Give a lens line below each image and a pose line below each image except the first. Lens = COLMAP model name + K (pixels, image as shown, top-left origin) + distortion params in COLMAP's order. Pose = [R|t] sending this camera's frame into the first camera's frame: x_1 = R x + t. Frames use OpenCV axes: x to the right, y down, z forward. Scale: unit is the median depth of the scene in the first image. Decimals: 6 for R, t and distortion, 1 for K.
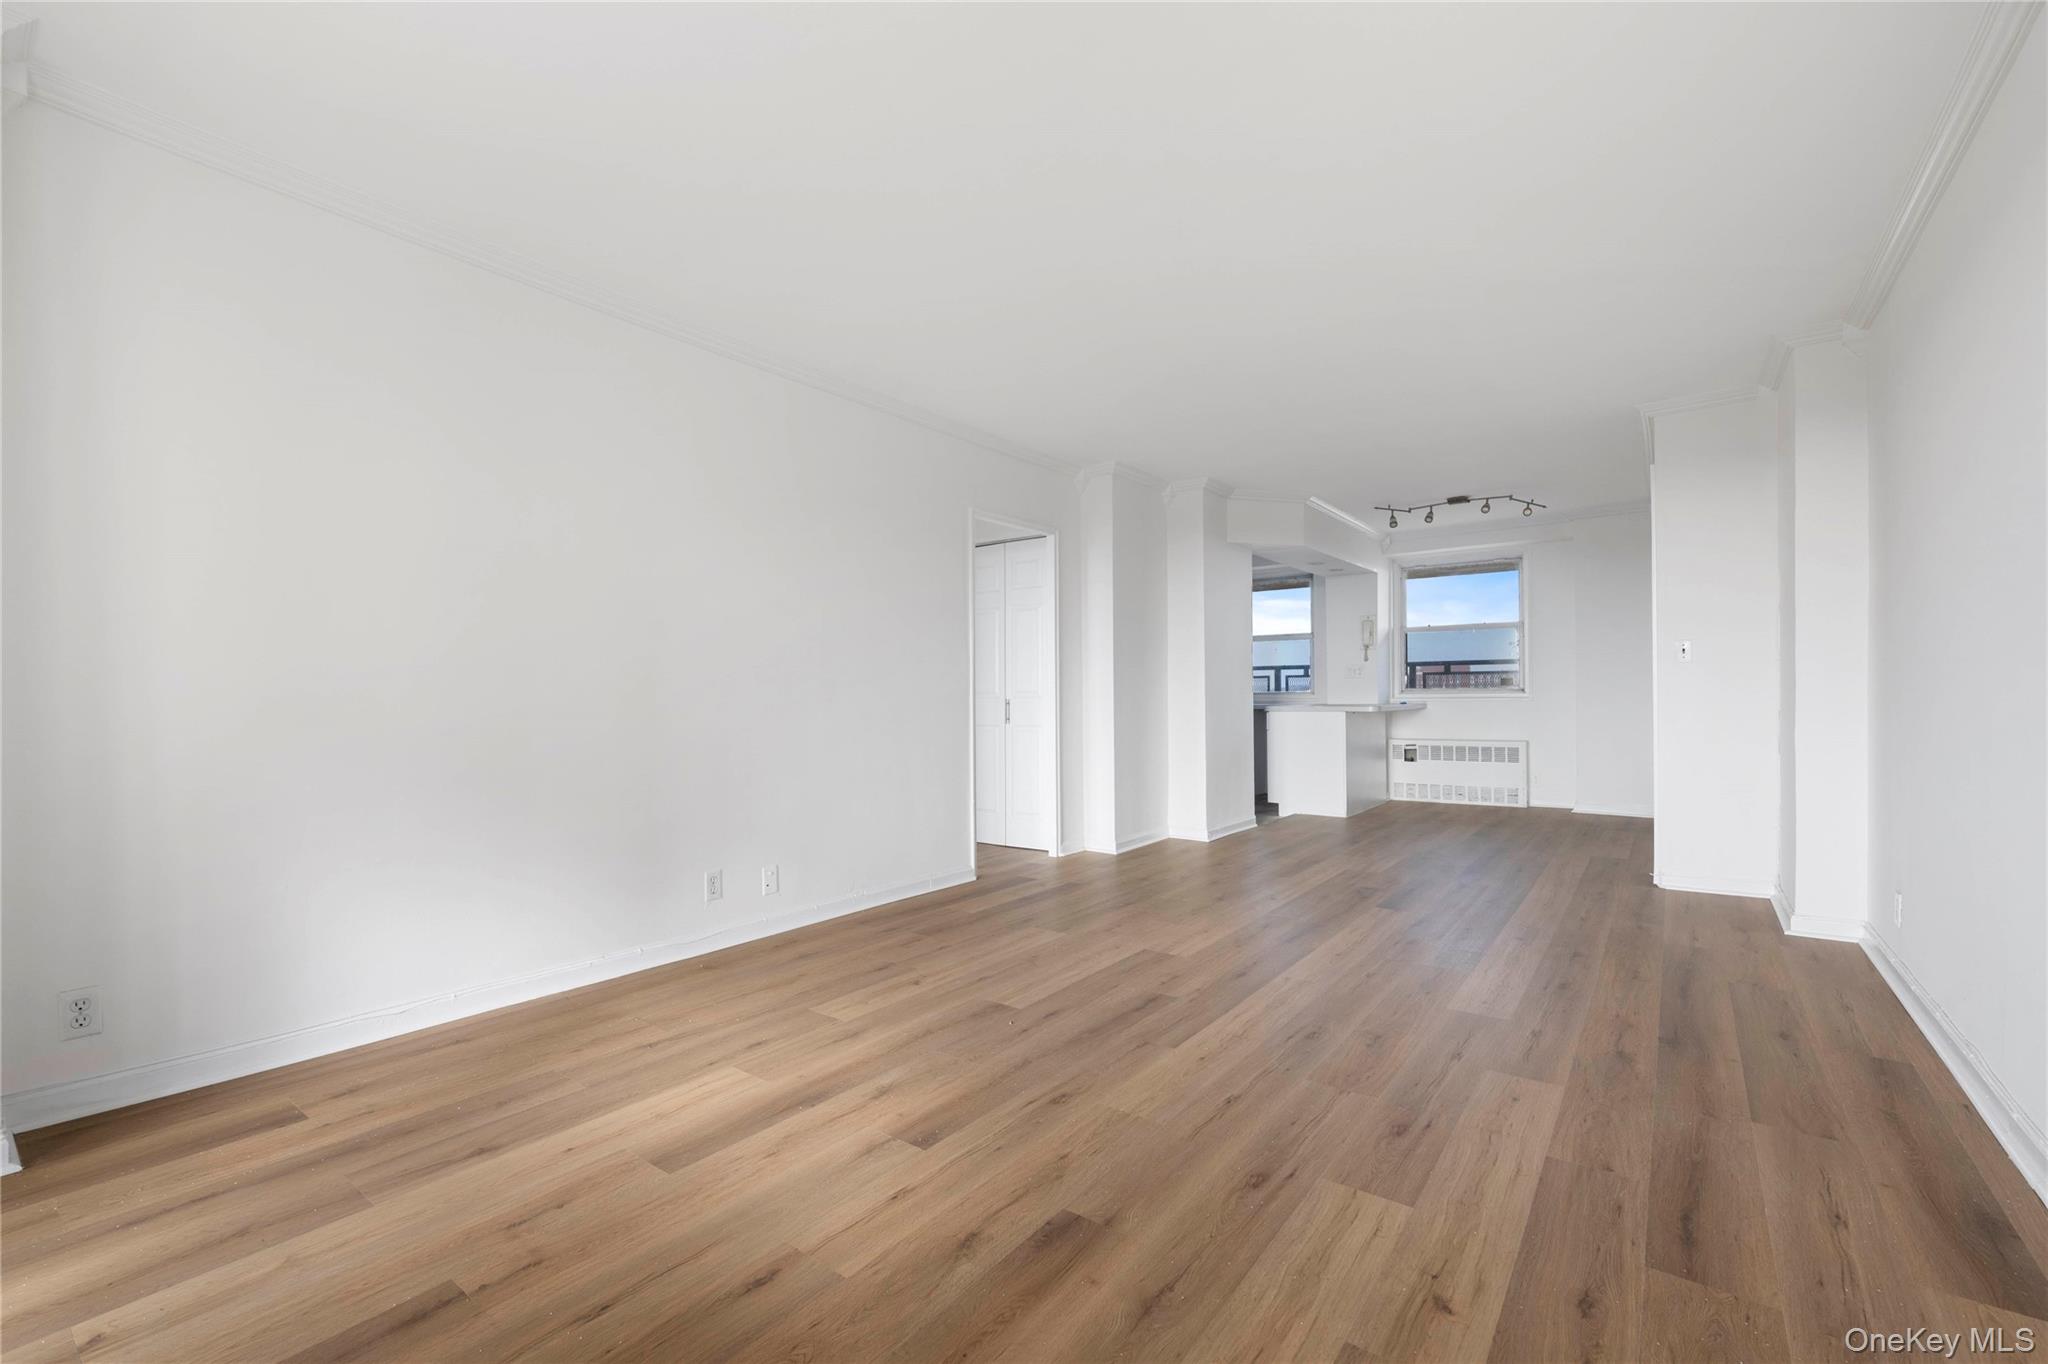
lens RADIAL K [[884.5, 0, 1024.0], [0, 884.5, 682.0], [0, 0, 1]] dist [0.000828, 0.000160]
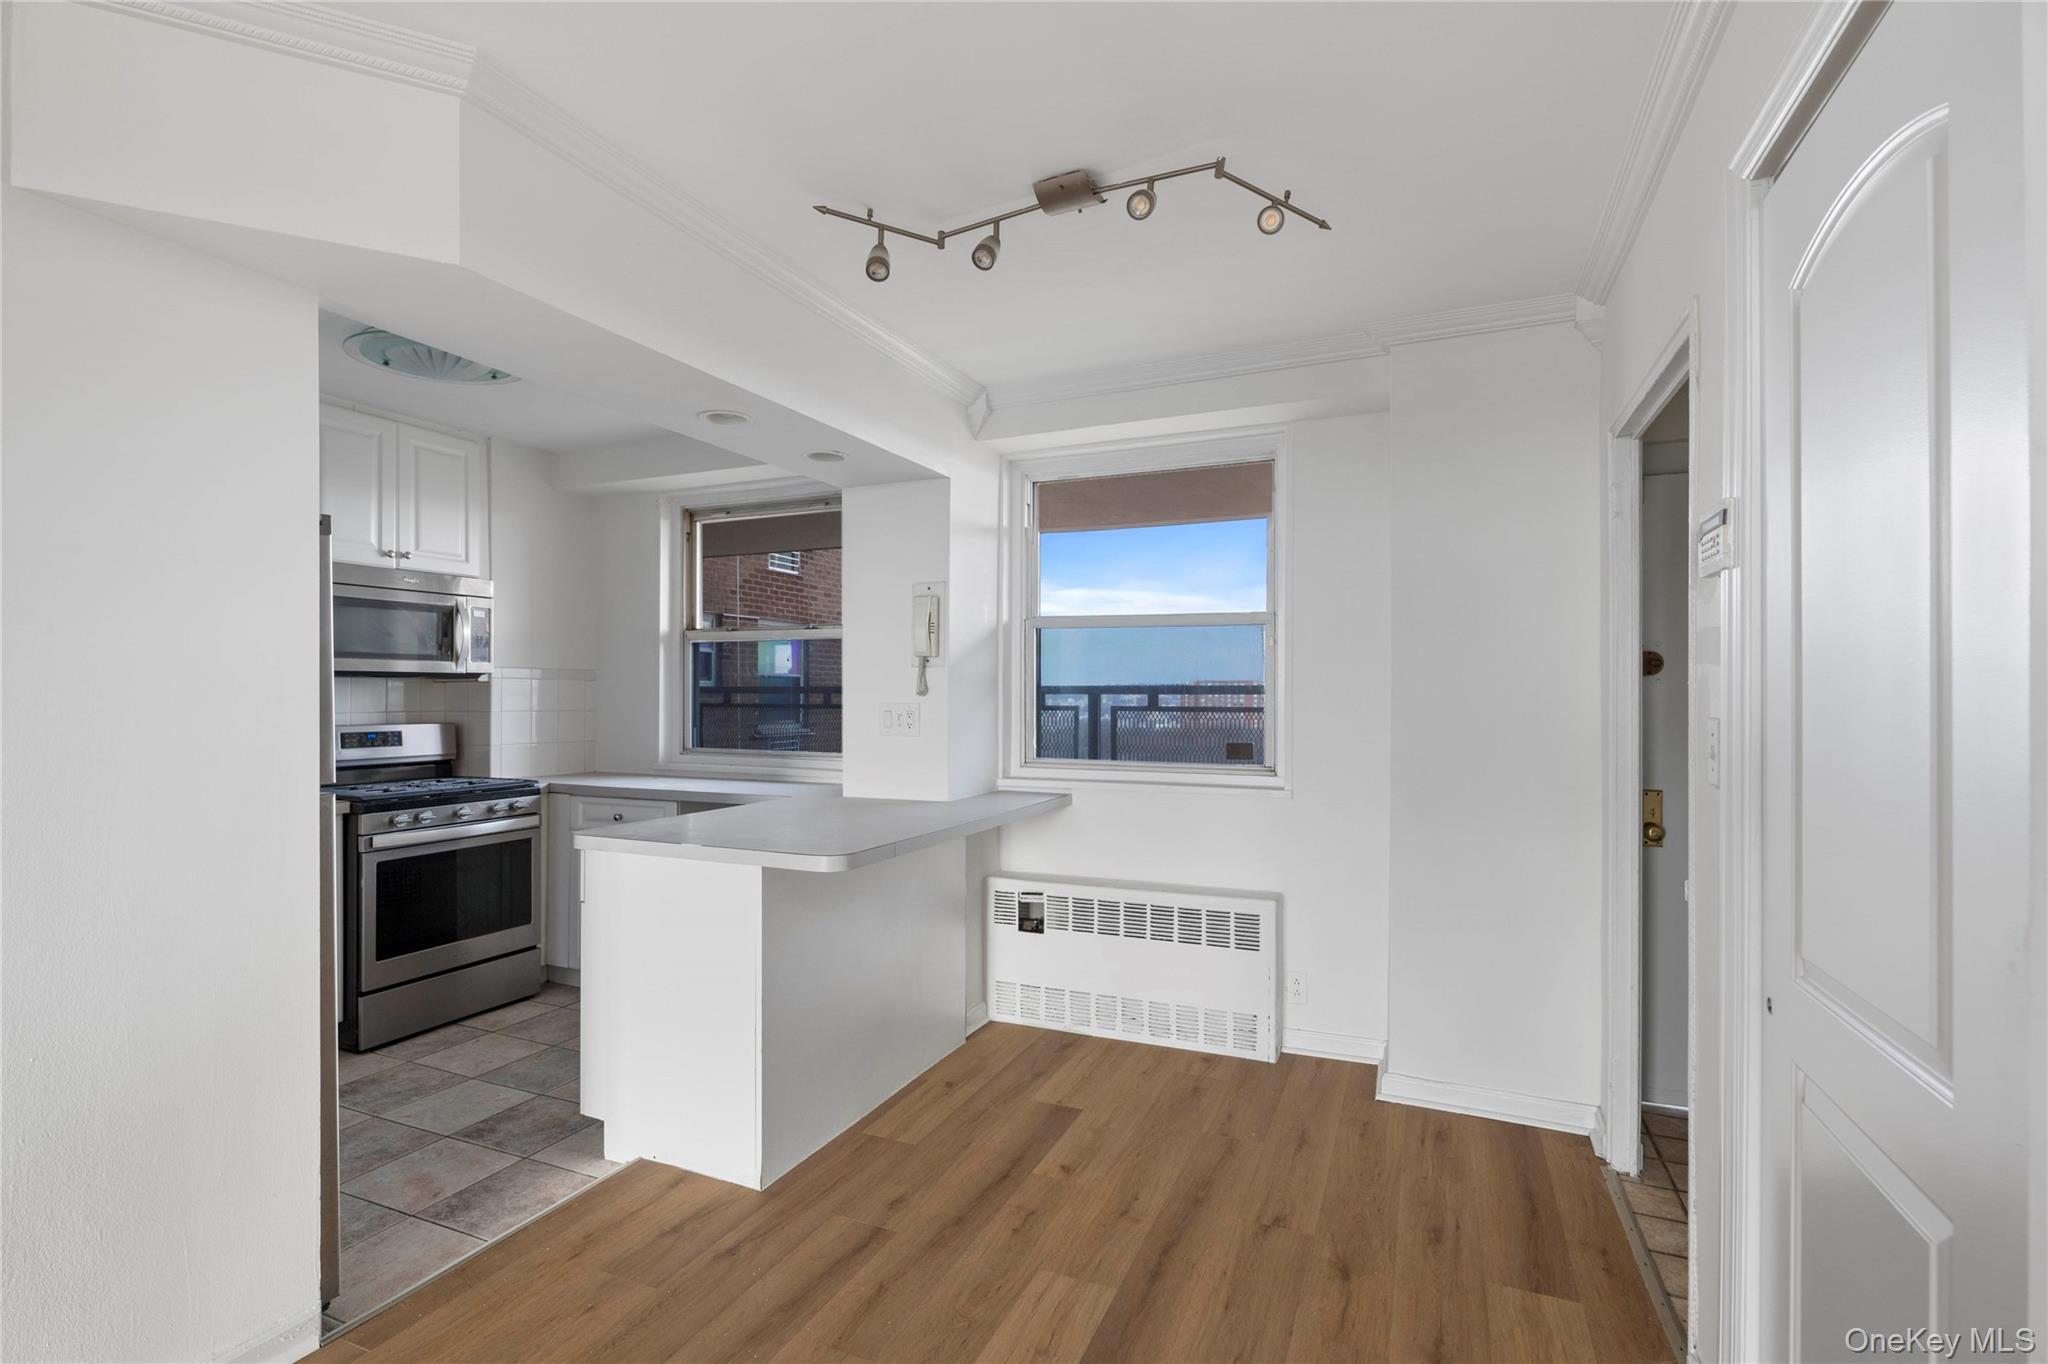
lens RADIAL K [[957.5, 0, 1024.0], [0, 957.5, 682.0], [0, 0, 1]] dist [-0.002307, -0.000179]
pose [[0.973247, 0.012479, 0.229422, 0.328468], [-0.013443, 0.999906, 0.002637, -0.031578], [-0.229368, -0.005650, 0.973323, 0.557308]]
